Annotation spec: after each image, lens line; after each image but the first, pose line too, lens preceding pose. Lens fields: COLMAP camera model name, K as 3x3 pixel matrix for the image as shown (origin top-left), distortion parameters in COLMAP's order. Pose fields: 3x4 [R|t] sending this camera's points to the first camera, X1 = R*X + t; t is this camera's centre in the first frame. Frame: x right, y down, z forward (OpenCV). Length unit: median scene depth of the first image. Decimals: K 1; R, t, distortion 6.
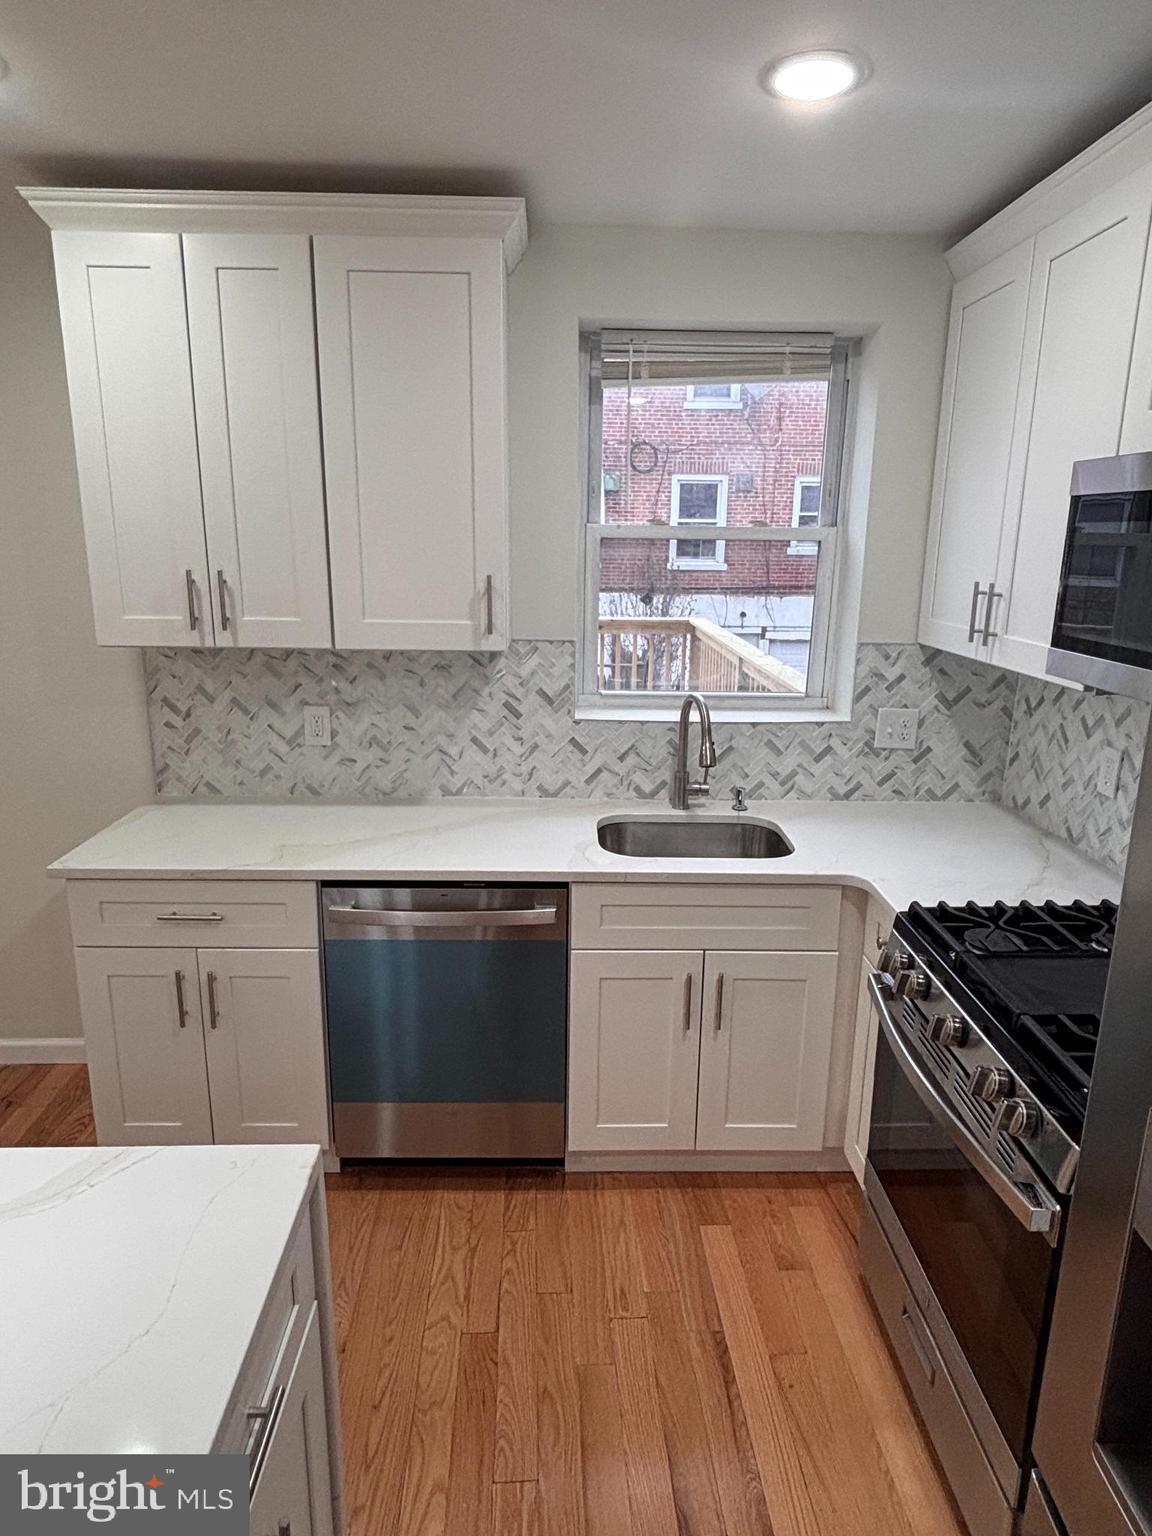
lens RADIAL K [[932.7, 0, 578.7], [0, 932.7, 755.5], [0, 0, 1]] dist [0.021705, -0.004284]
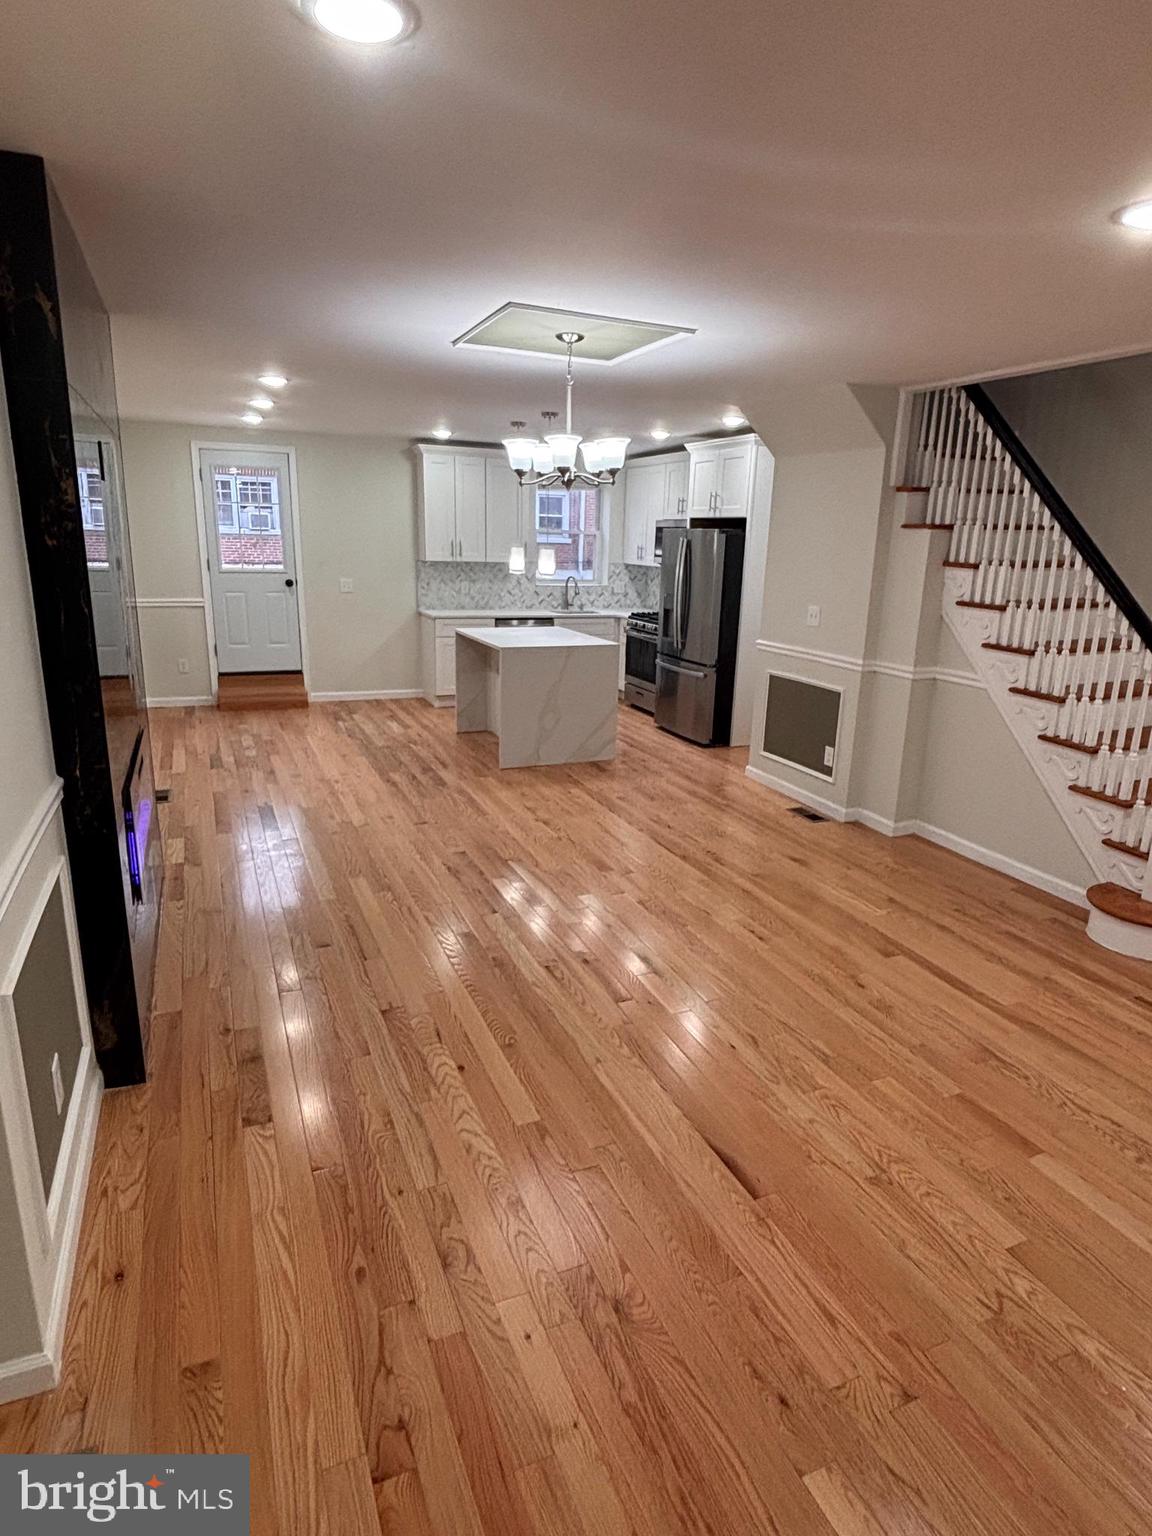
lens RADIAL K [[853.8, 0, 579.9], [0, 853.8, 773.3], [0, 0, 1]] dist [0.007348, 0.000181]
pose [[0.934234, -0.083108, 0.346843, -1.031369], [0.066276, 0.995988, 0.060134, 0.488900], [-0.350449, -0.033192, 0.935994, -2.113859]]
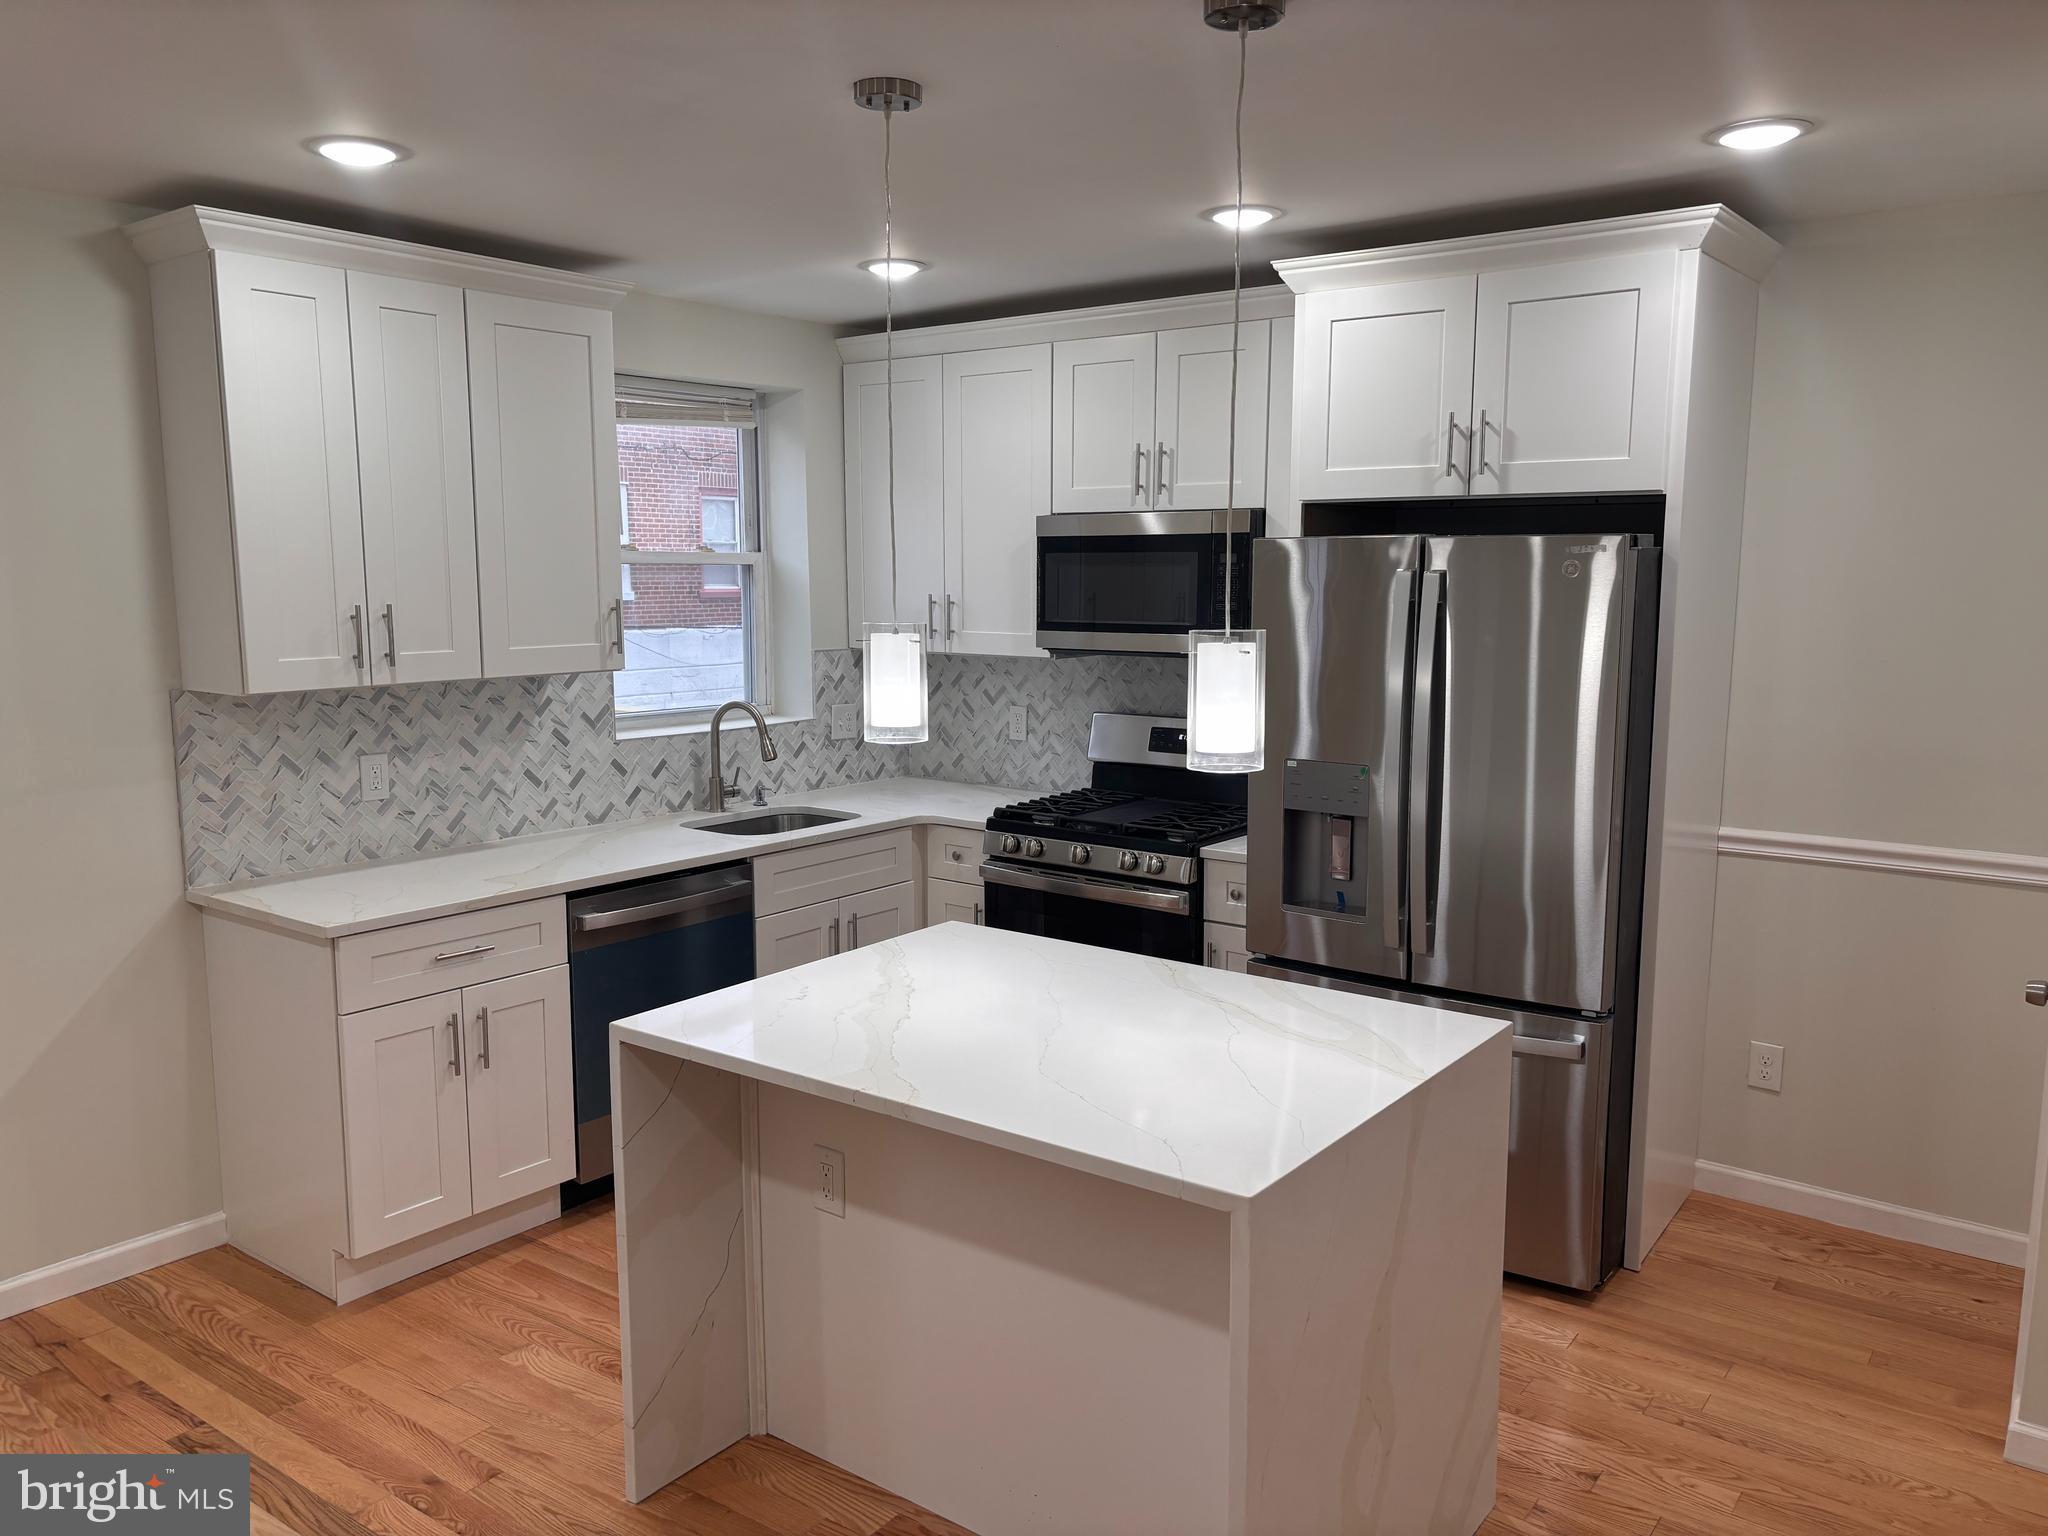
lens RADIAL K [[1546.7, 0, 1039.9], [0, 1546.7, 768.4], [0, 0, 1]] dist [-0.003874, -0.003306]
pose [[0.621410, -0.115357, 0.774947, -1.020346], [0.186008, 0.982544, -0.002895, 0.080856], [-0.761085, 0.145946, 0.632020, -0.403802]]
